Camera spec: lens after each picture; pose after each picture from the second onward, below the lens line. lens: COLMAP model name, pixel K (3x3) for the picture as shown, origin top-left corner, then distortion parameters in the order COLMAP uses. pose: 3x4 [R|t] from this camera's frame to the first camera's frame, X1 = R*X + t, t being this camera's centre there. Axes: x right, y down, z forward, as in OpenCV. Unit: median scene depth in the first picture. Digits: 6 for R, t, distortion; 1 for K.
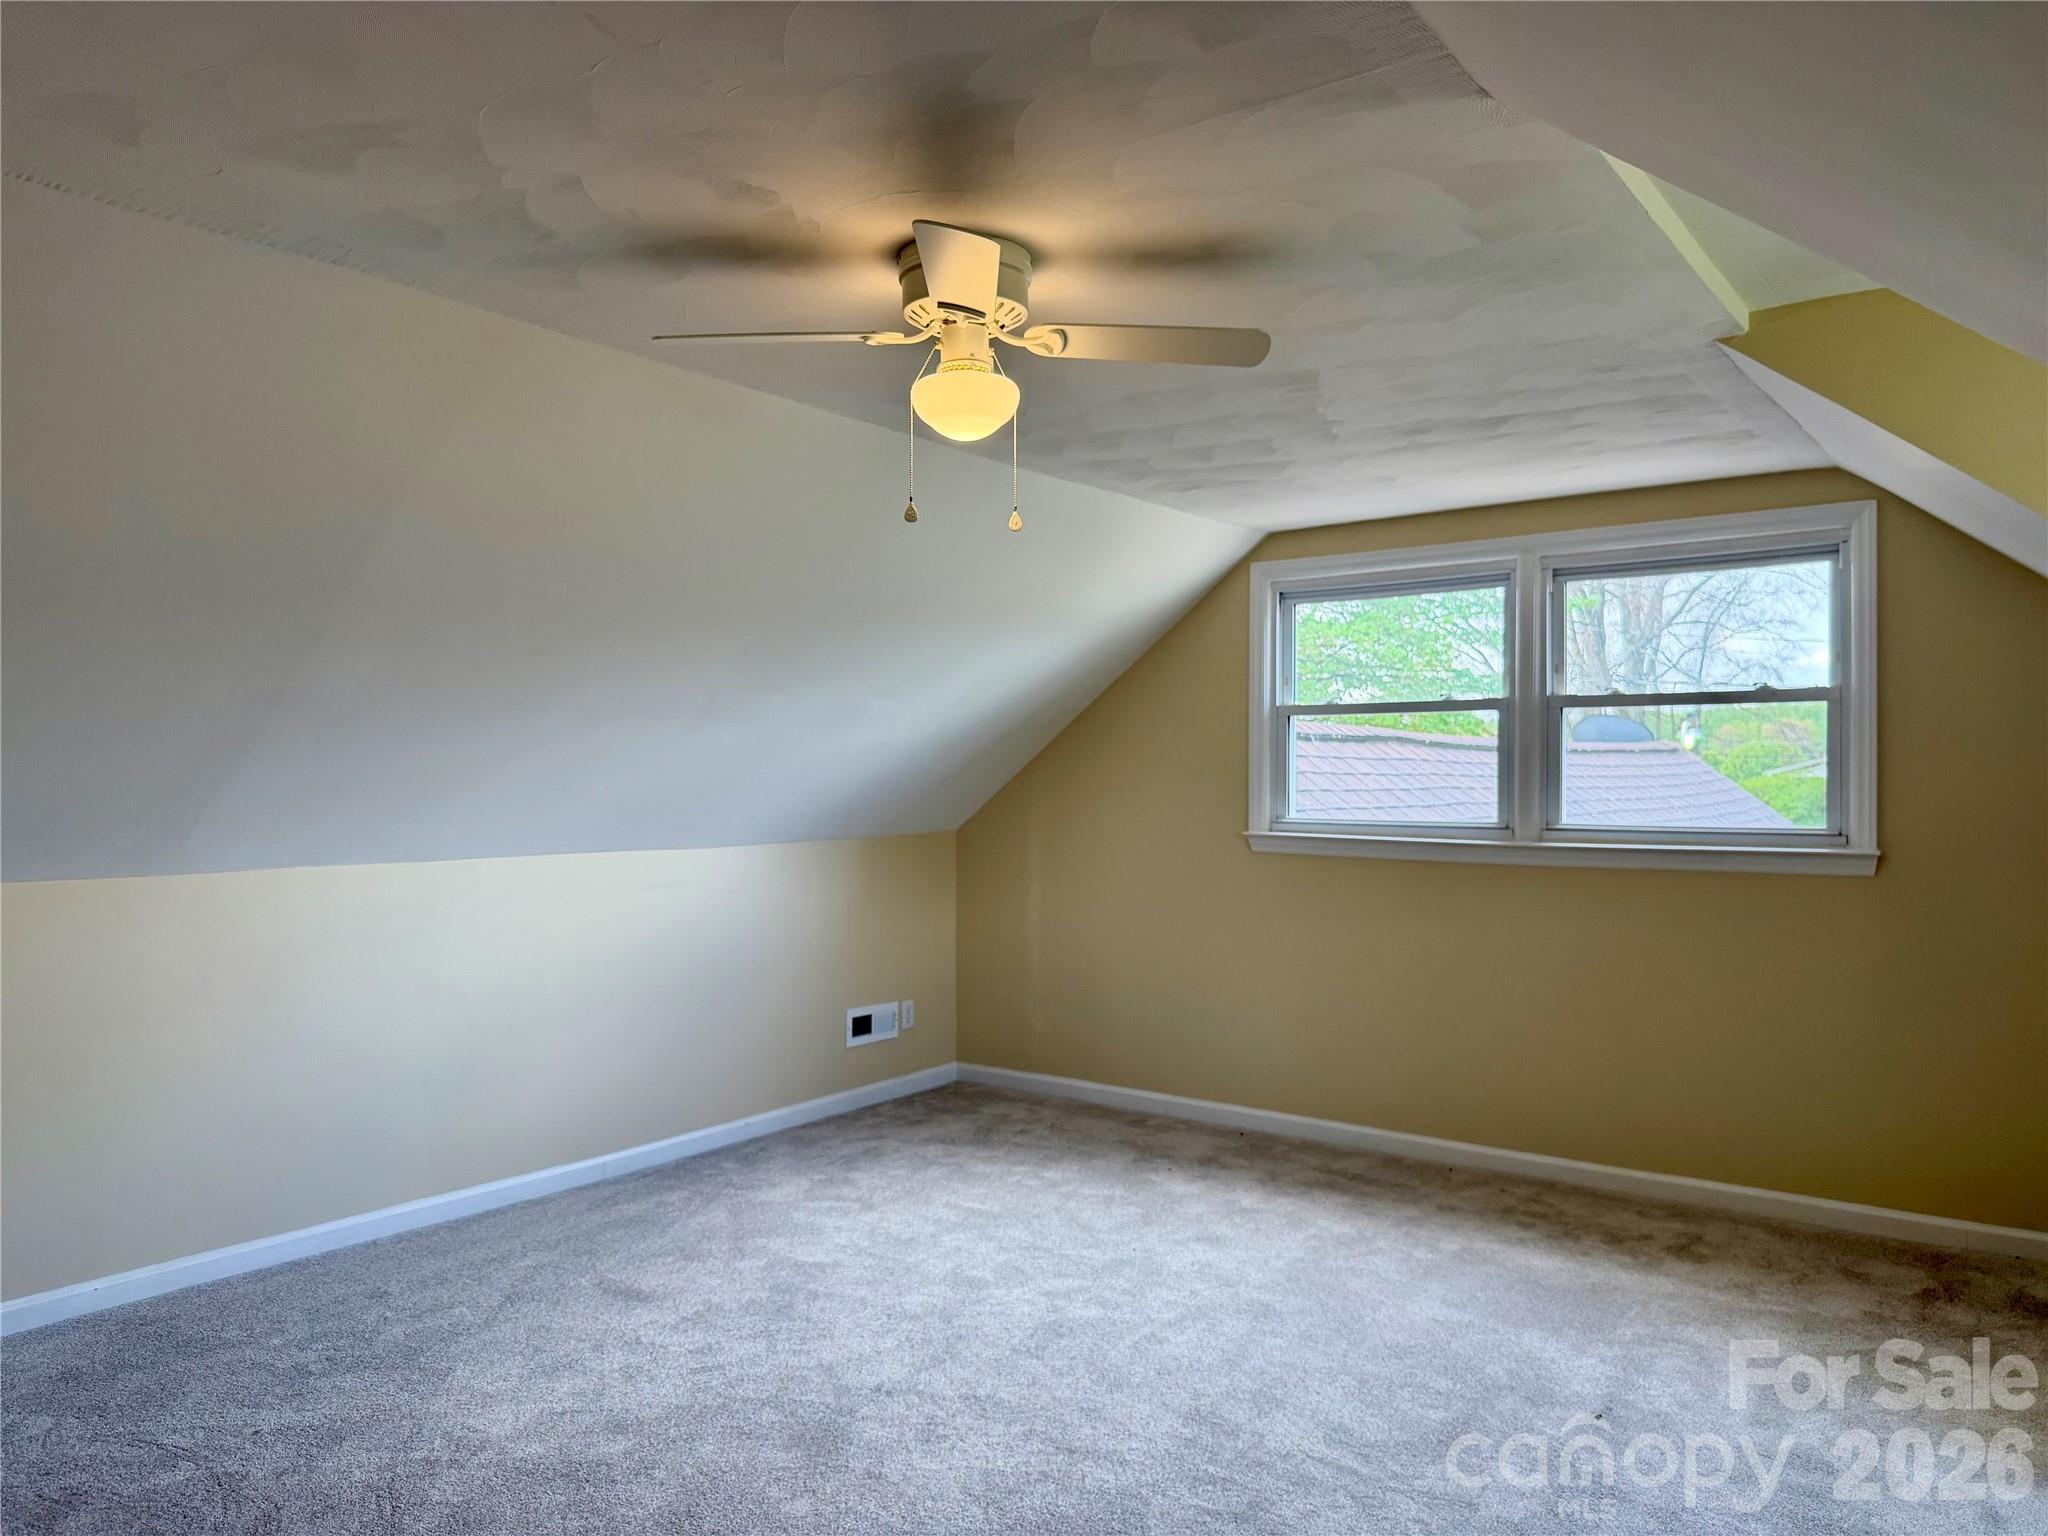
lens RADIAL K [[1413.0, 0, 1030.1], [0, 1413.0, 783.0], [0, 0, 1]] dist [0.073673, -0.093662]
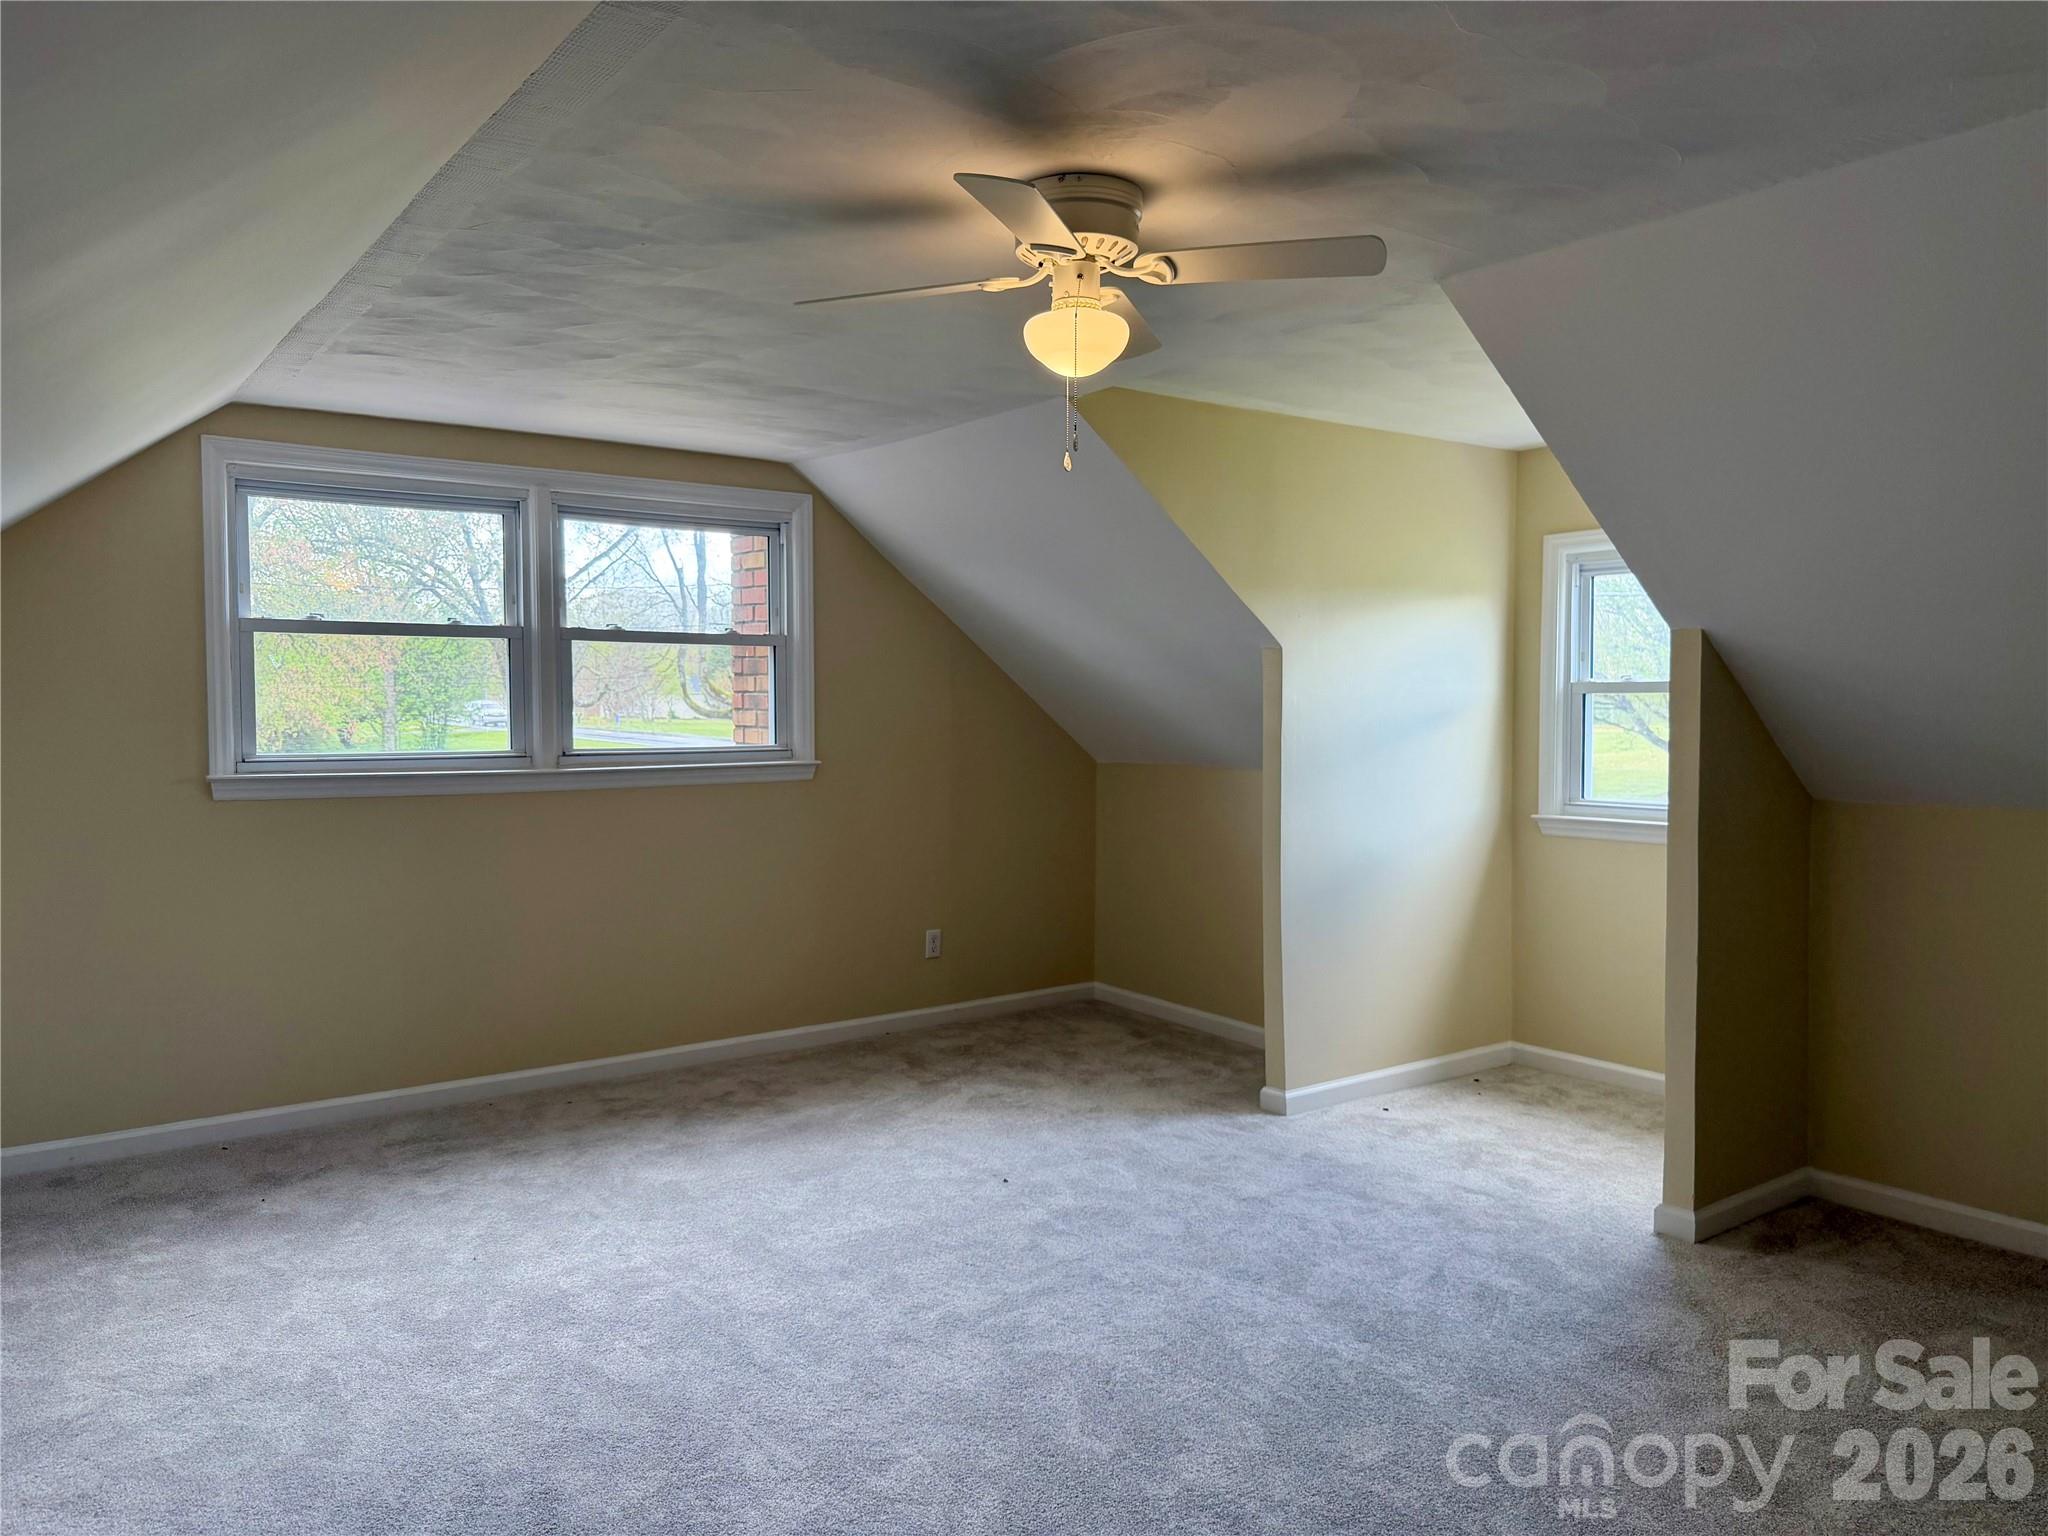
lens RADIAL K [[1287.0, 0, 1168.5], [0, 1287.0, 782.4], [0, 0, 1]] dist [0.021005, -0.063830]
pose [[0.286958, -0.056053, 0.956302, -0.411494], [0.005069, 0.998361, 0.056997, 0.000506], [-0.957930, -0.011508, 0.286772, 0.300932]]
